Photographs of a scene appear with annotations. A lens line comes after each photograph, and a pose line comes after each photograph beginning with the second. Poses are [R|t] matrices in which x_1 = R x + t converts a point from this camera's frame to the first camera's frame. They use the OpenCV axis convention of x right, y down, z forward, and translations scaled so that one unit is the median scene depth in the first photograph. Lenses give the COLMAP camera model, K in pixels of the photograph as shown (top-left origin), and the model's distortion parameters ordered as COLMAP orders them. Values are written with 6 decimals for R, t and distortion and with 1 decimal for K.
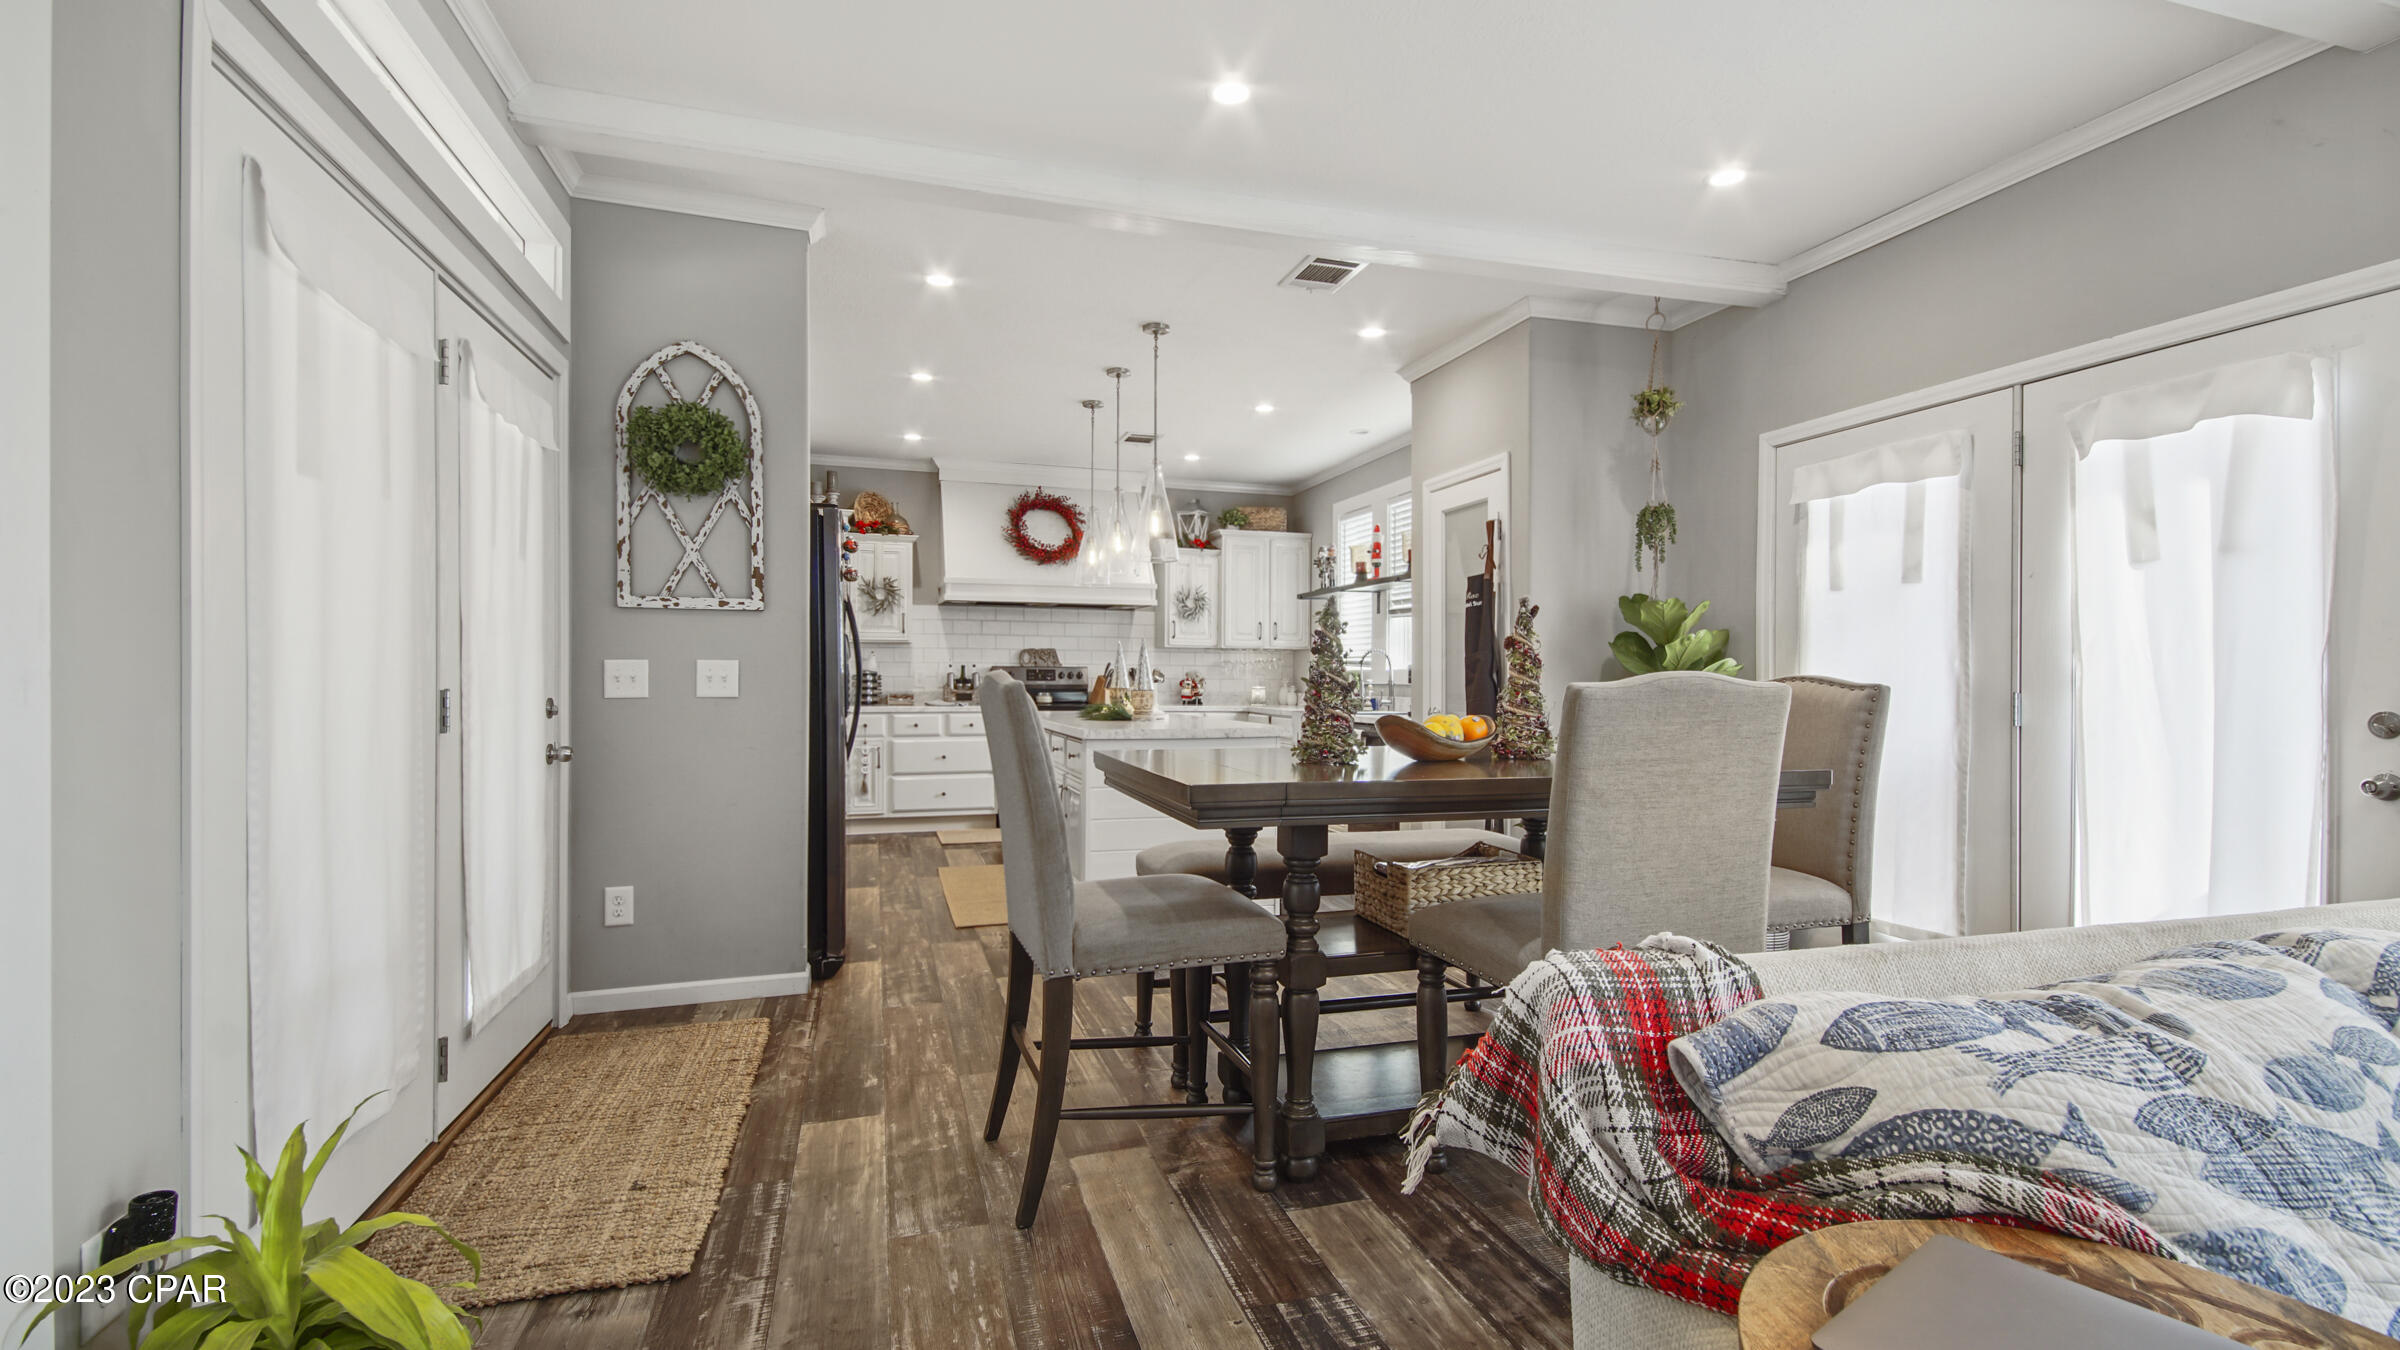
lens RADIAL K [[877.3, 0, 1242.8], [0, 877.3, 681.5], [0, 0, 1]] dist [0.016555, -0.000040]
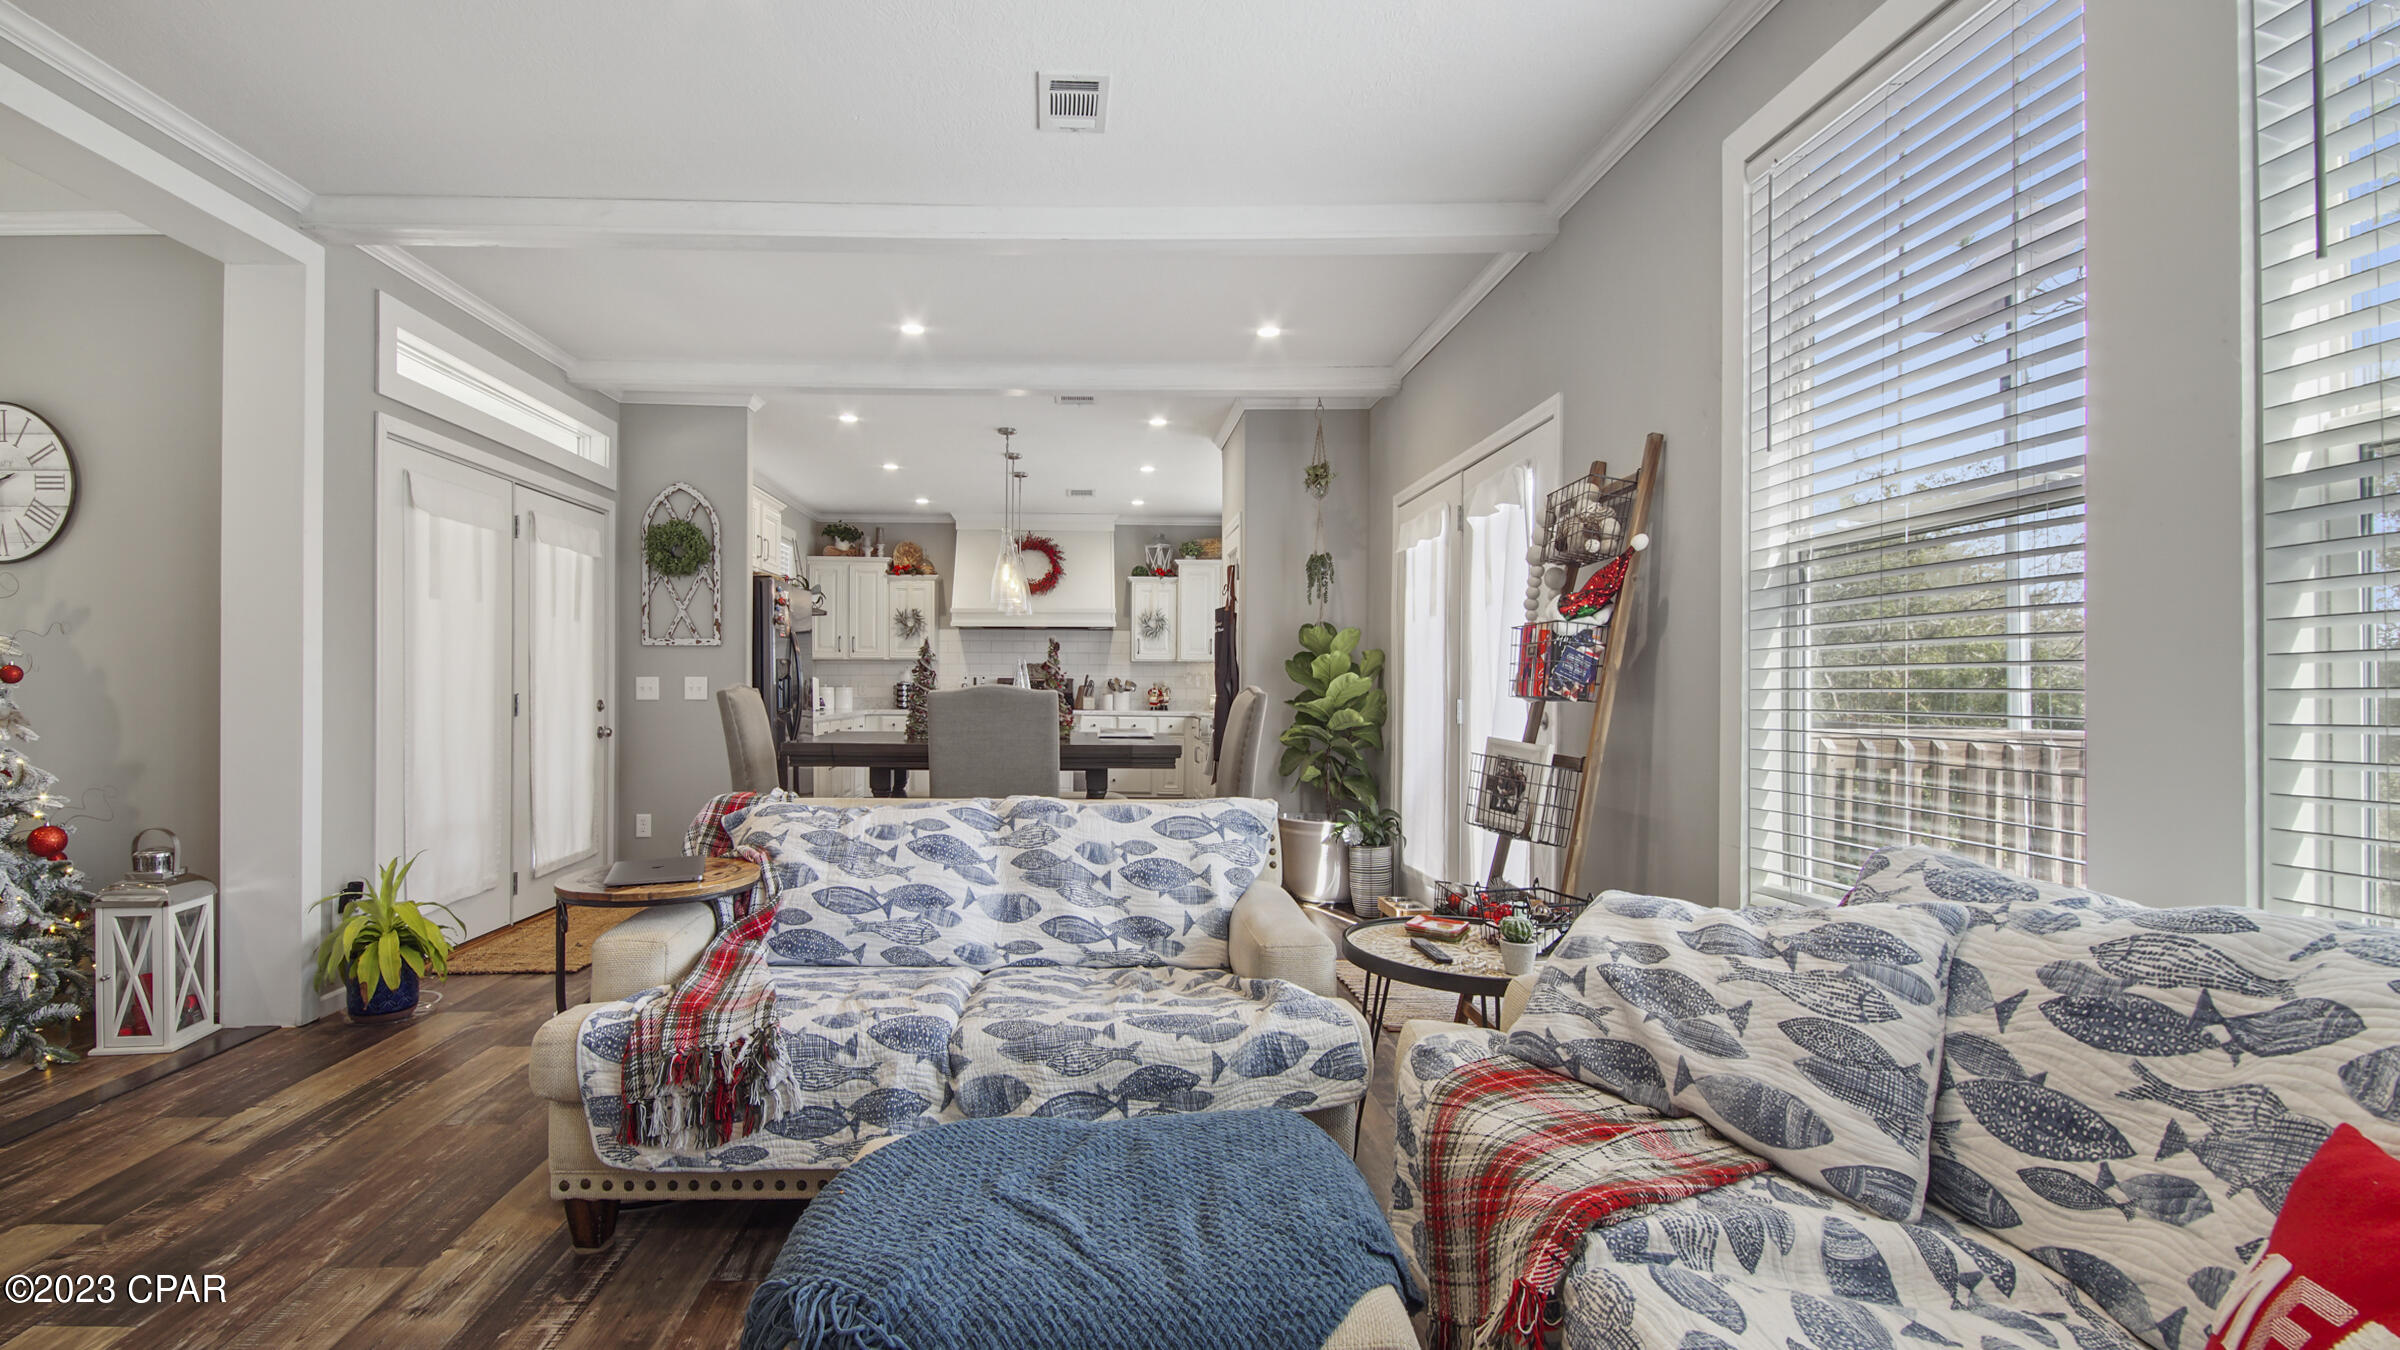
lens RADIAL K [[817.6, 0, 1093.2], [0, 817.6, 681.6], [0, 0, 1]] dist [-0.000300, -0.000147]
pose [[0.966020, -0.001622, -0.258463, 0.155184], [-0.001103, 0.999945, -0.010396, -0.000279], [0.258466, 0.010328, 0.965965, -0.080606]]
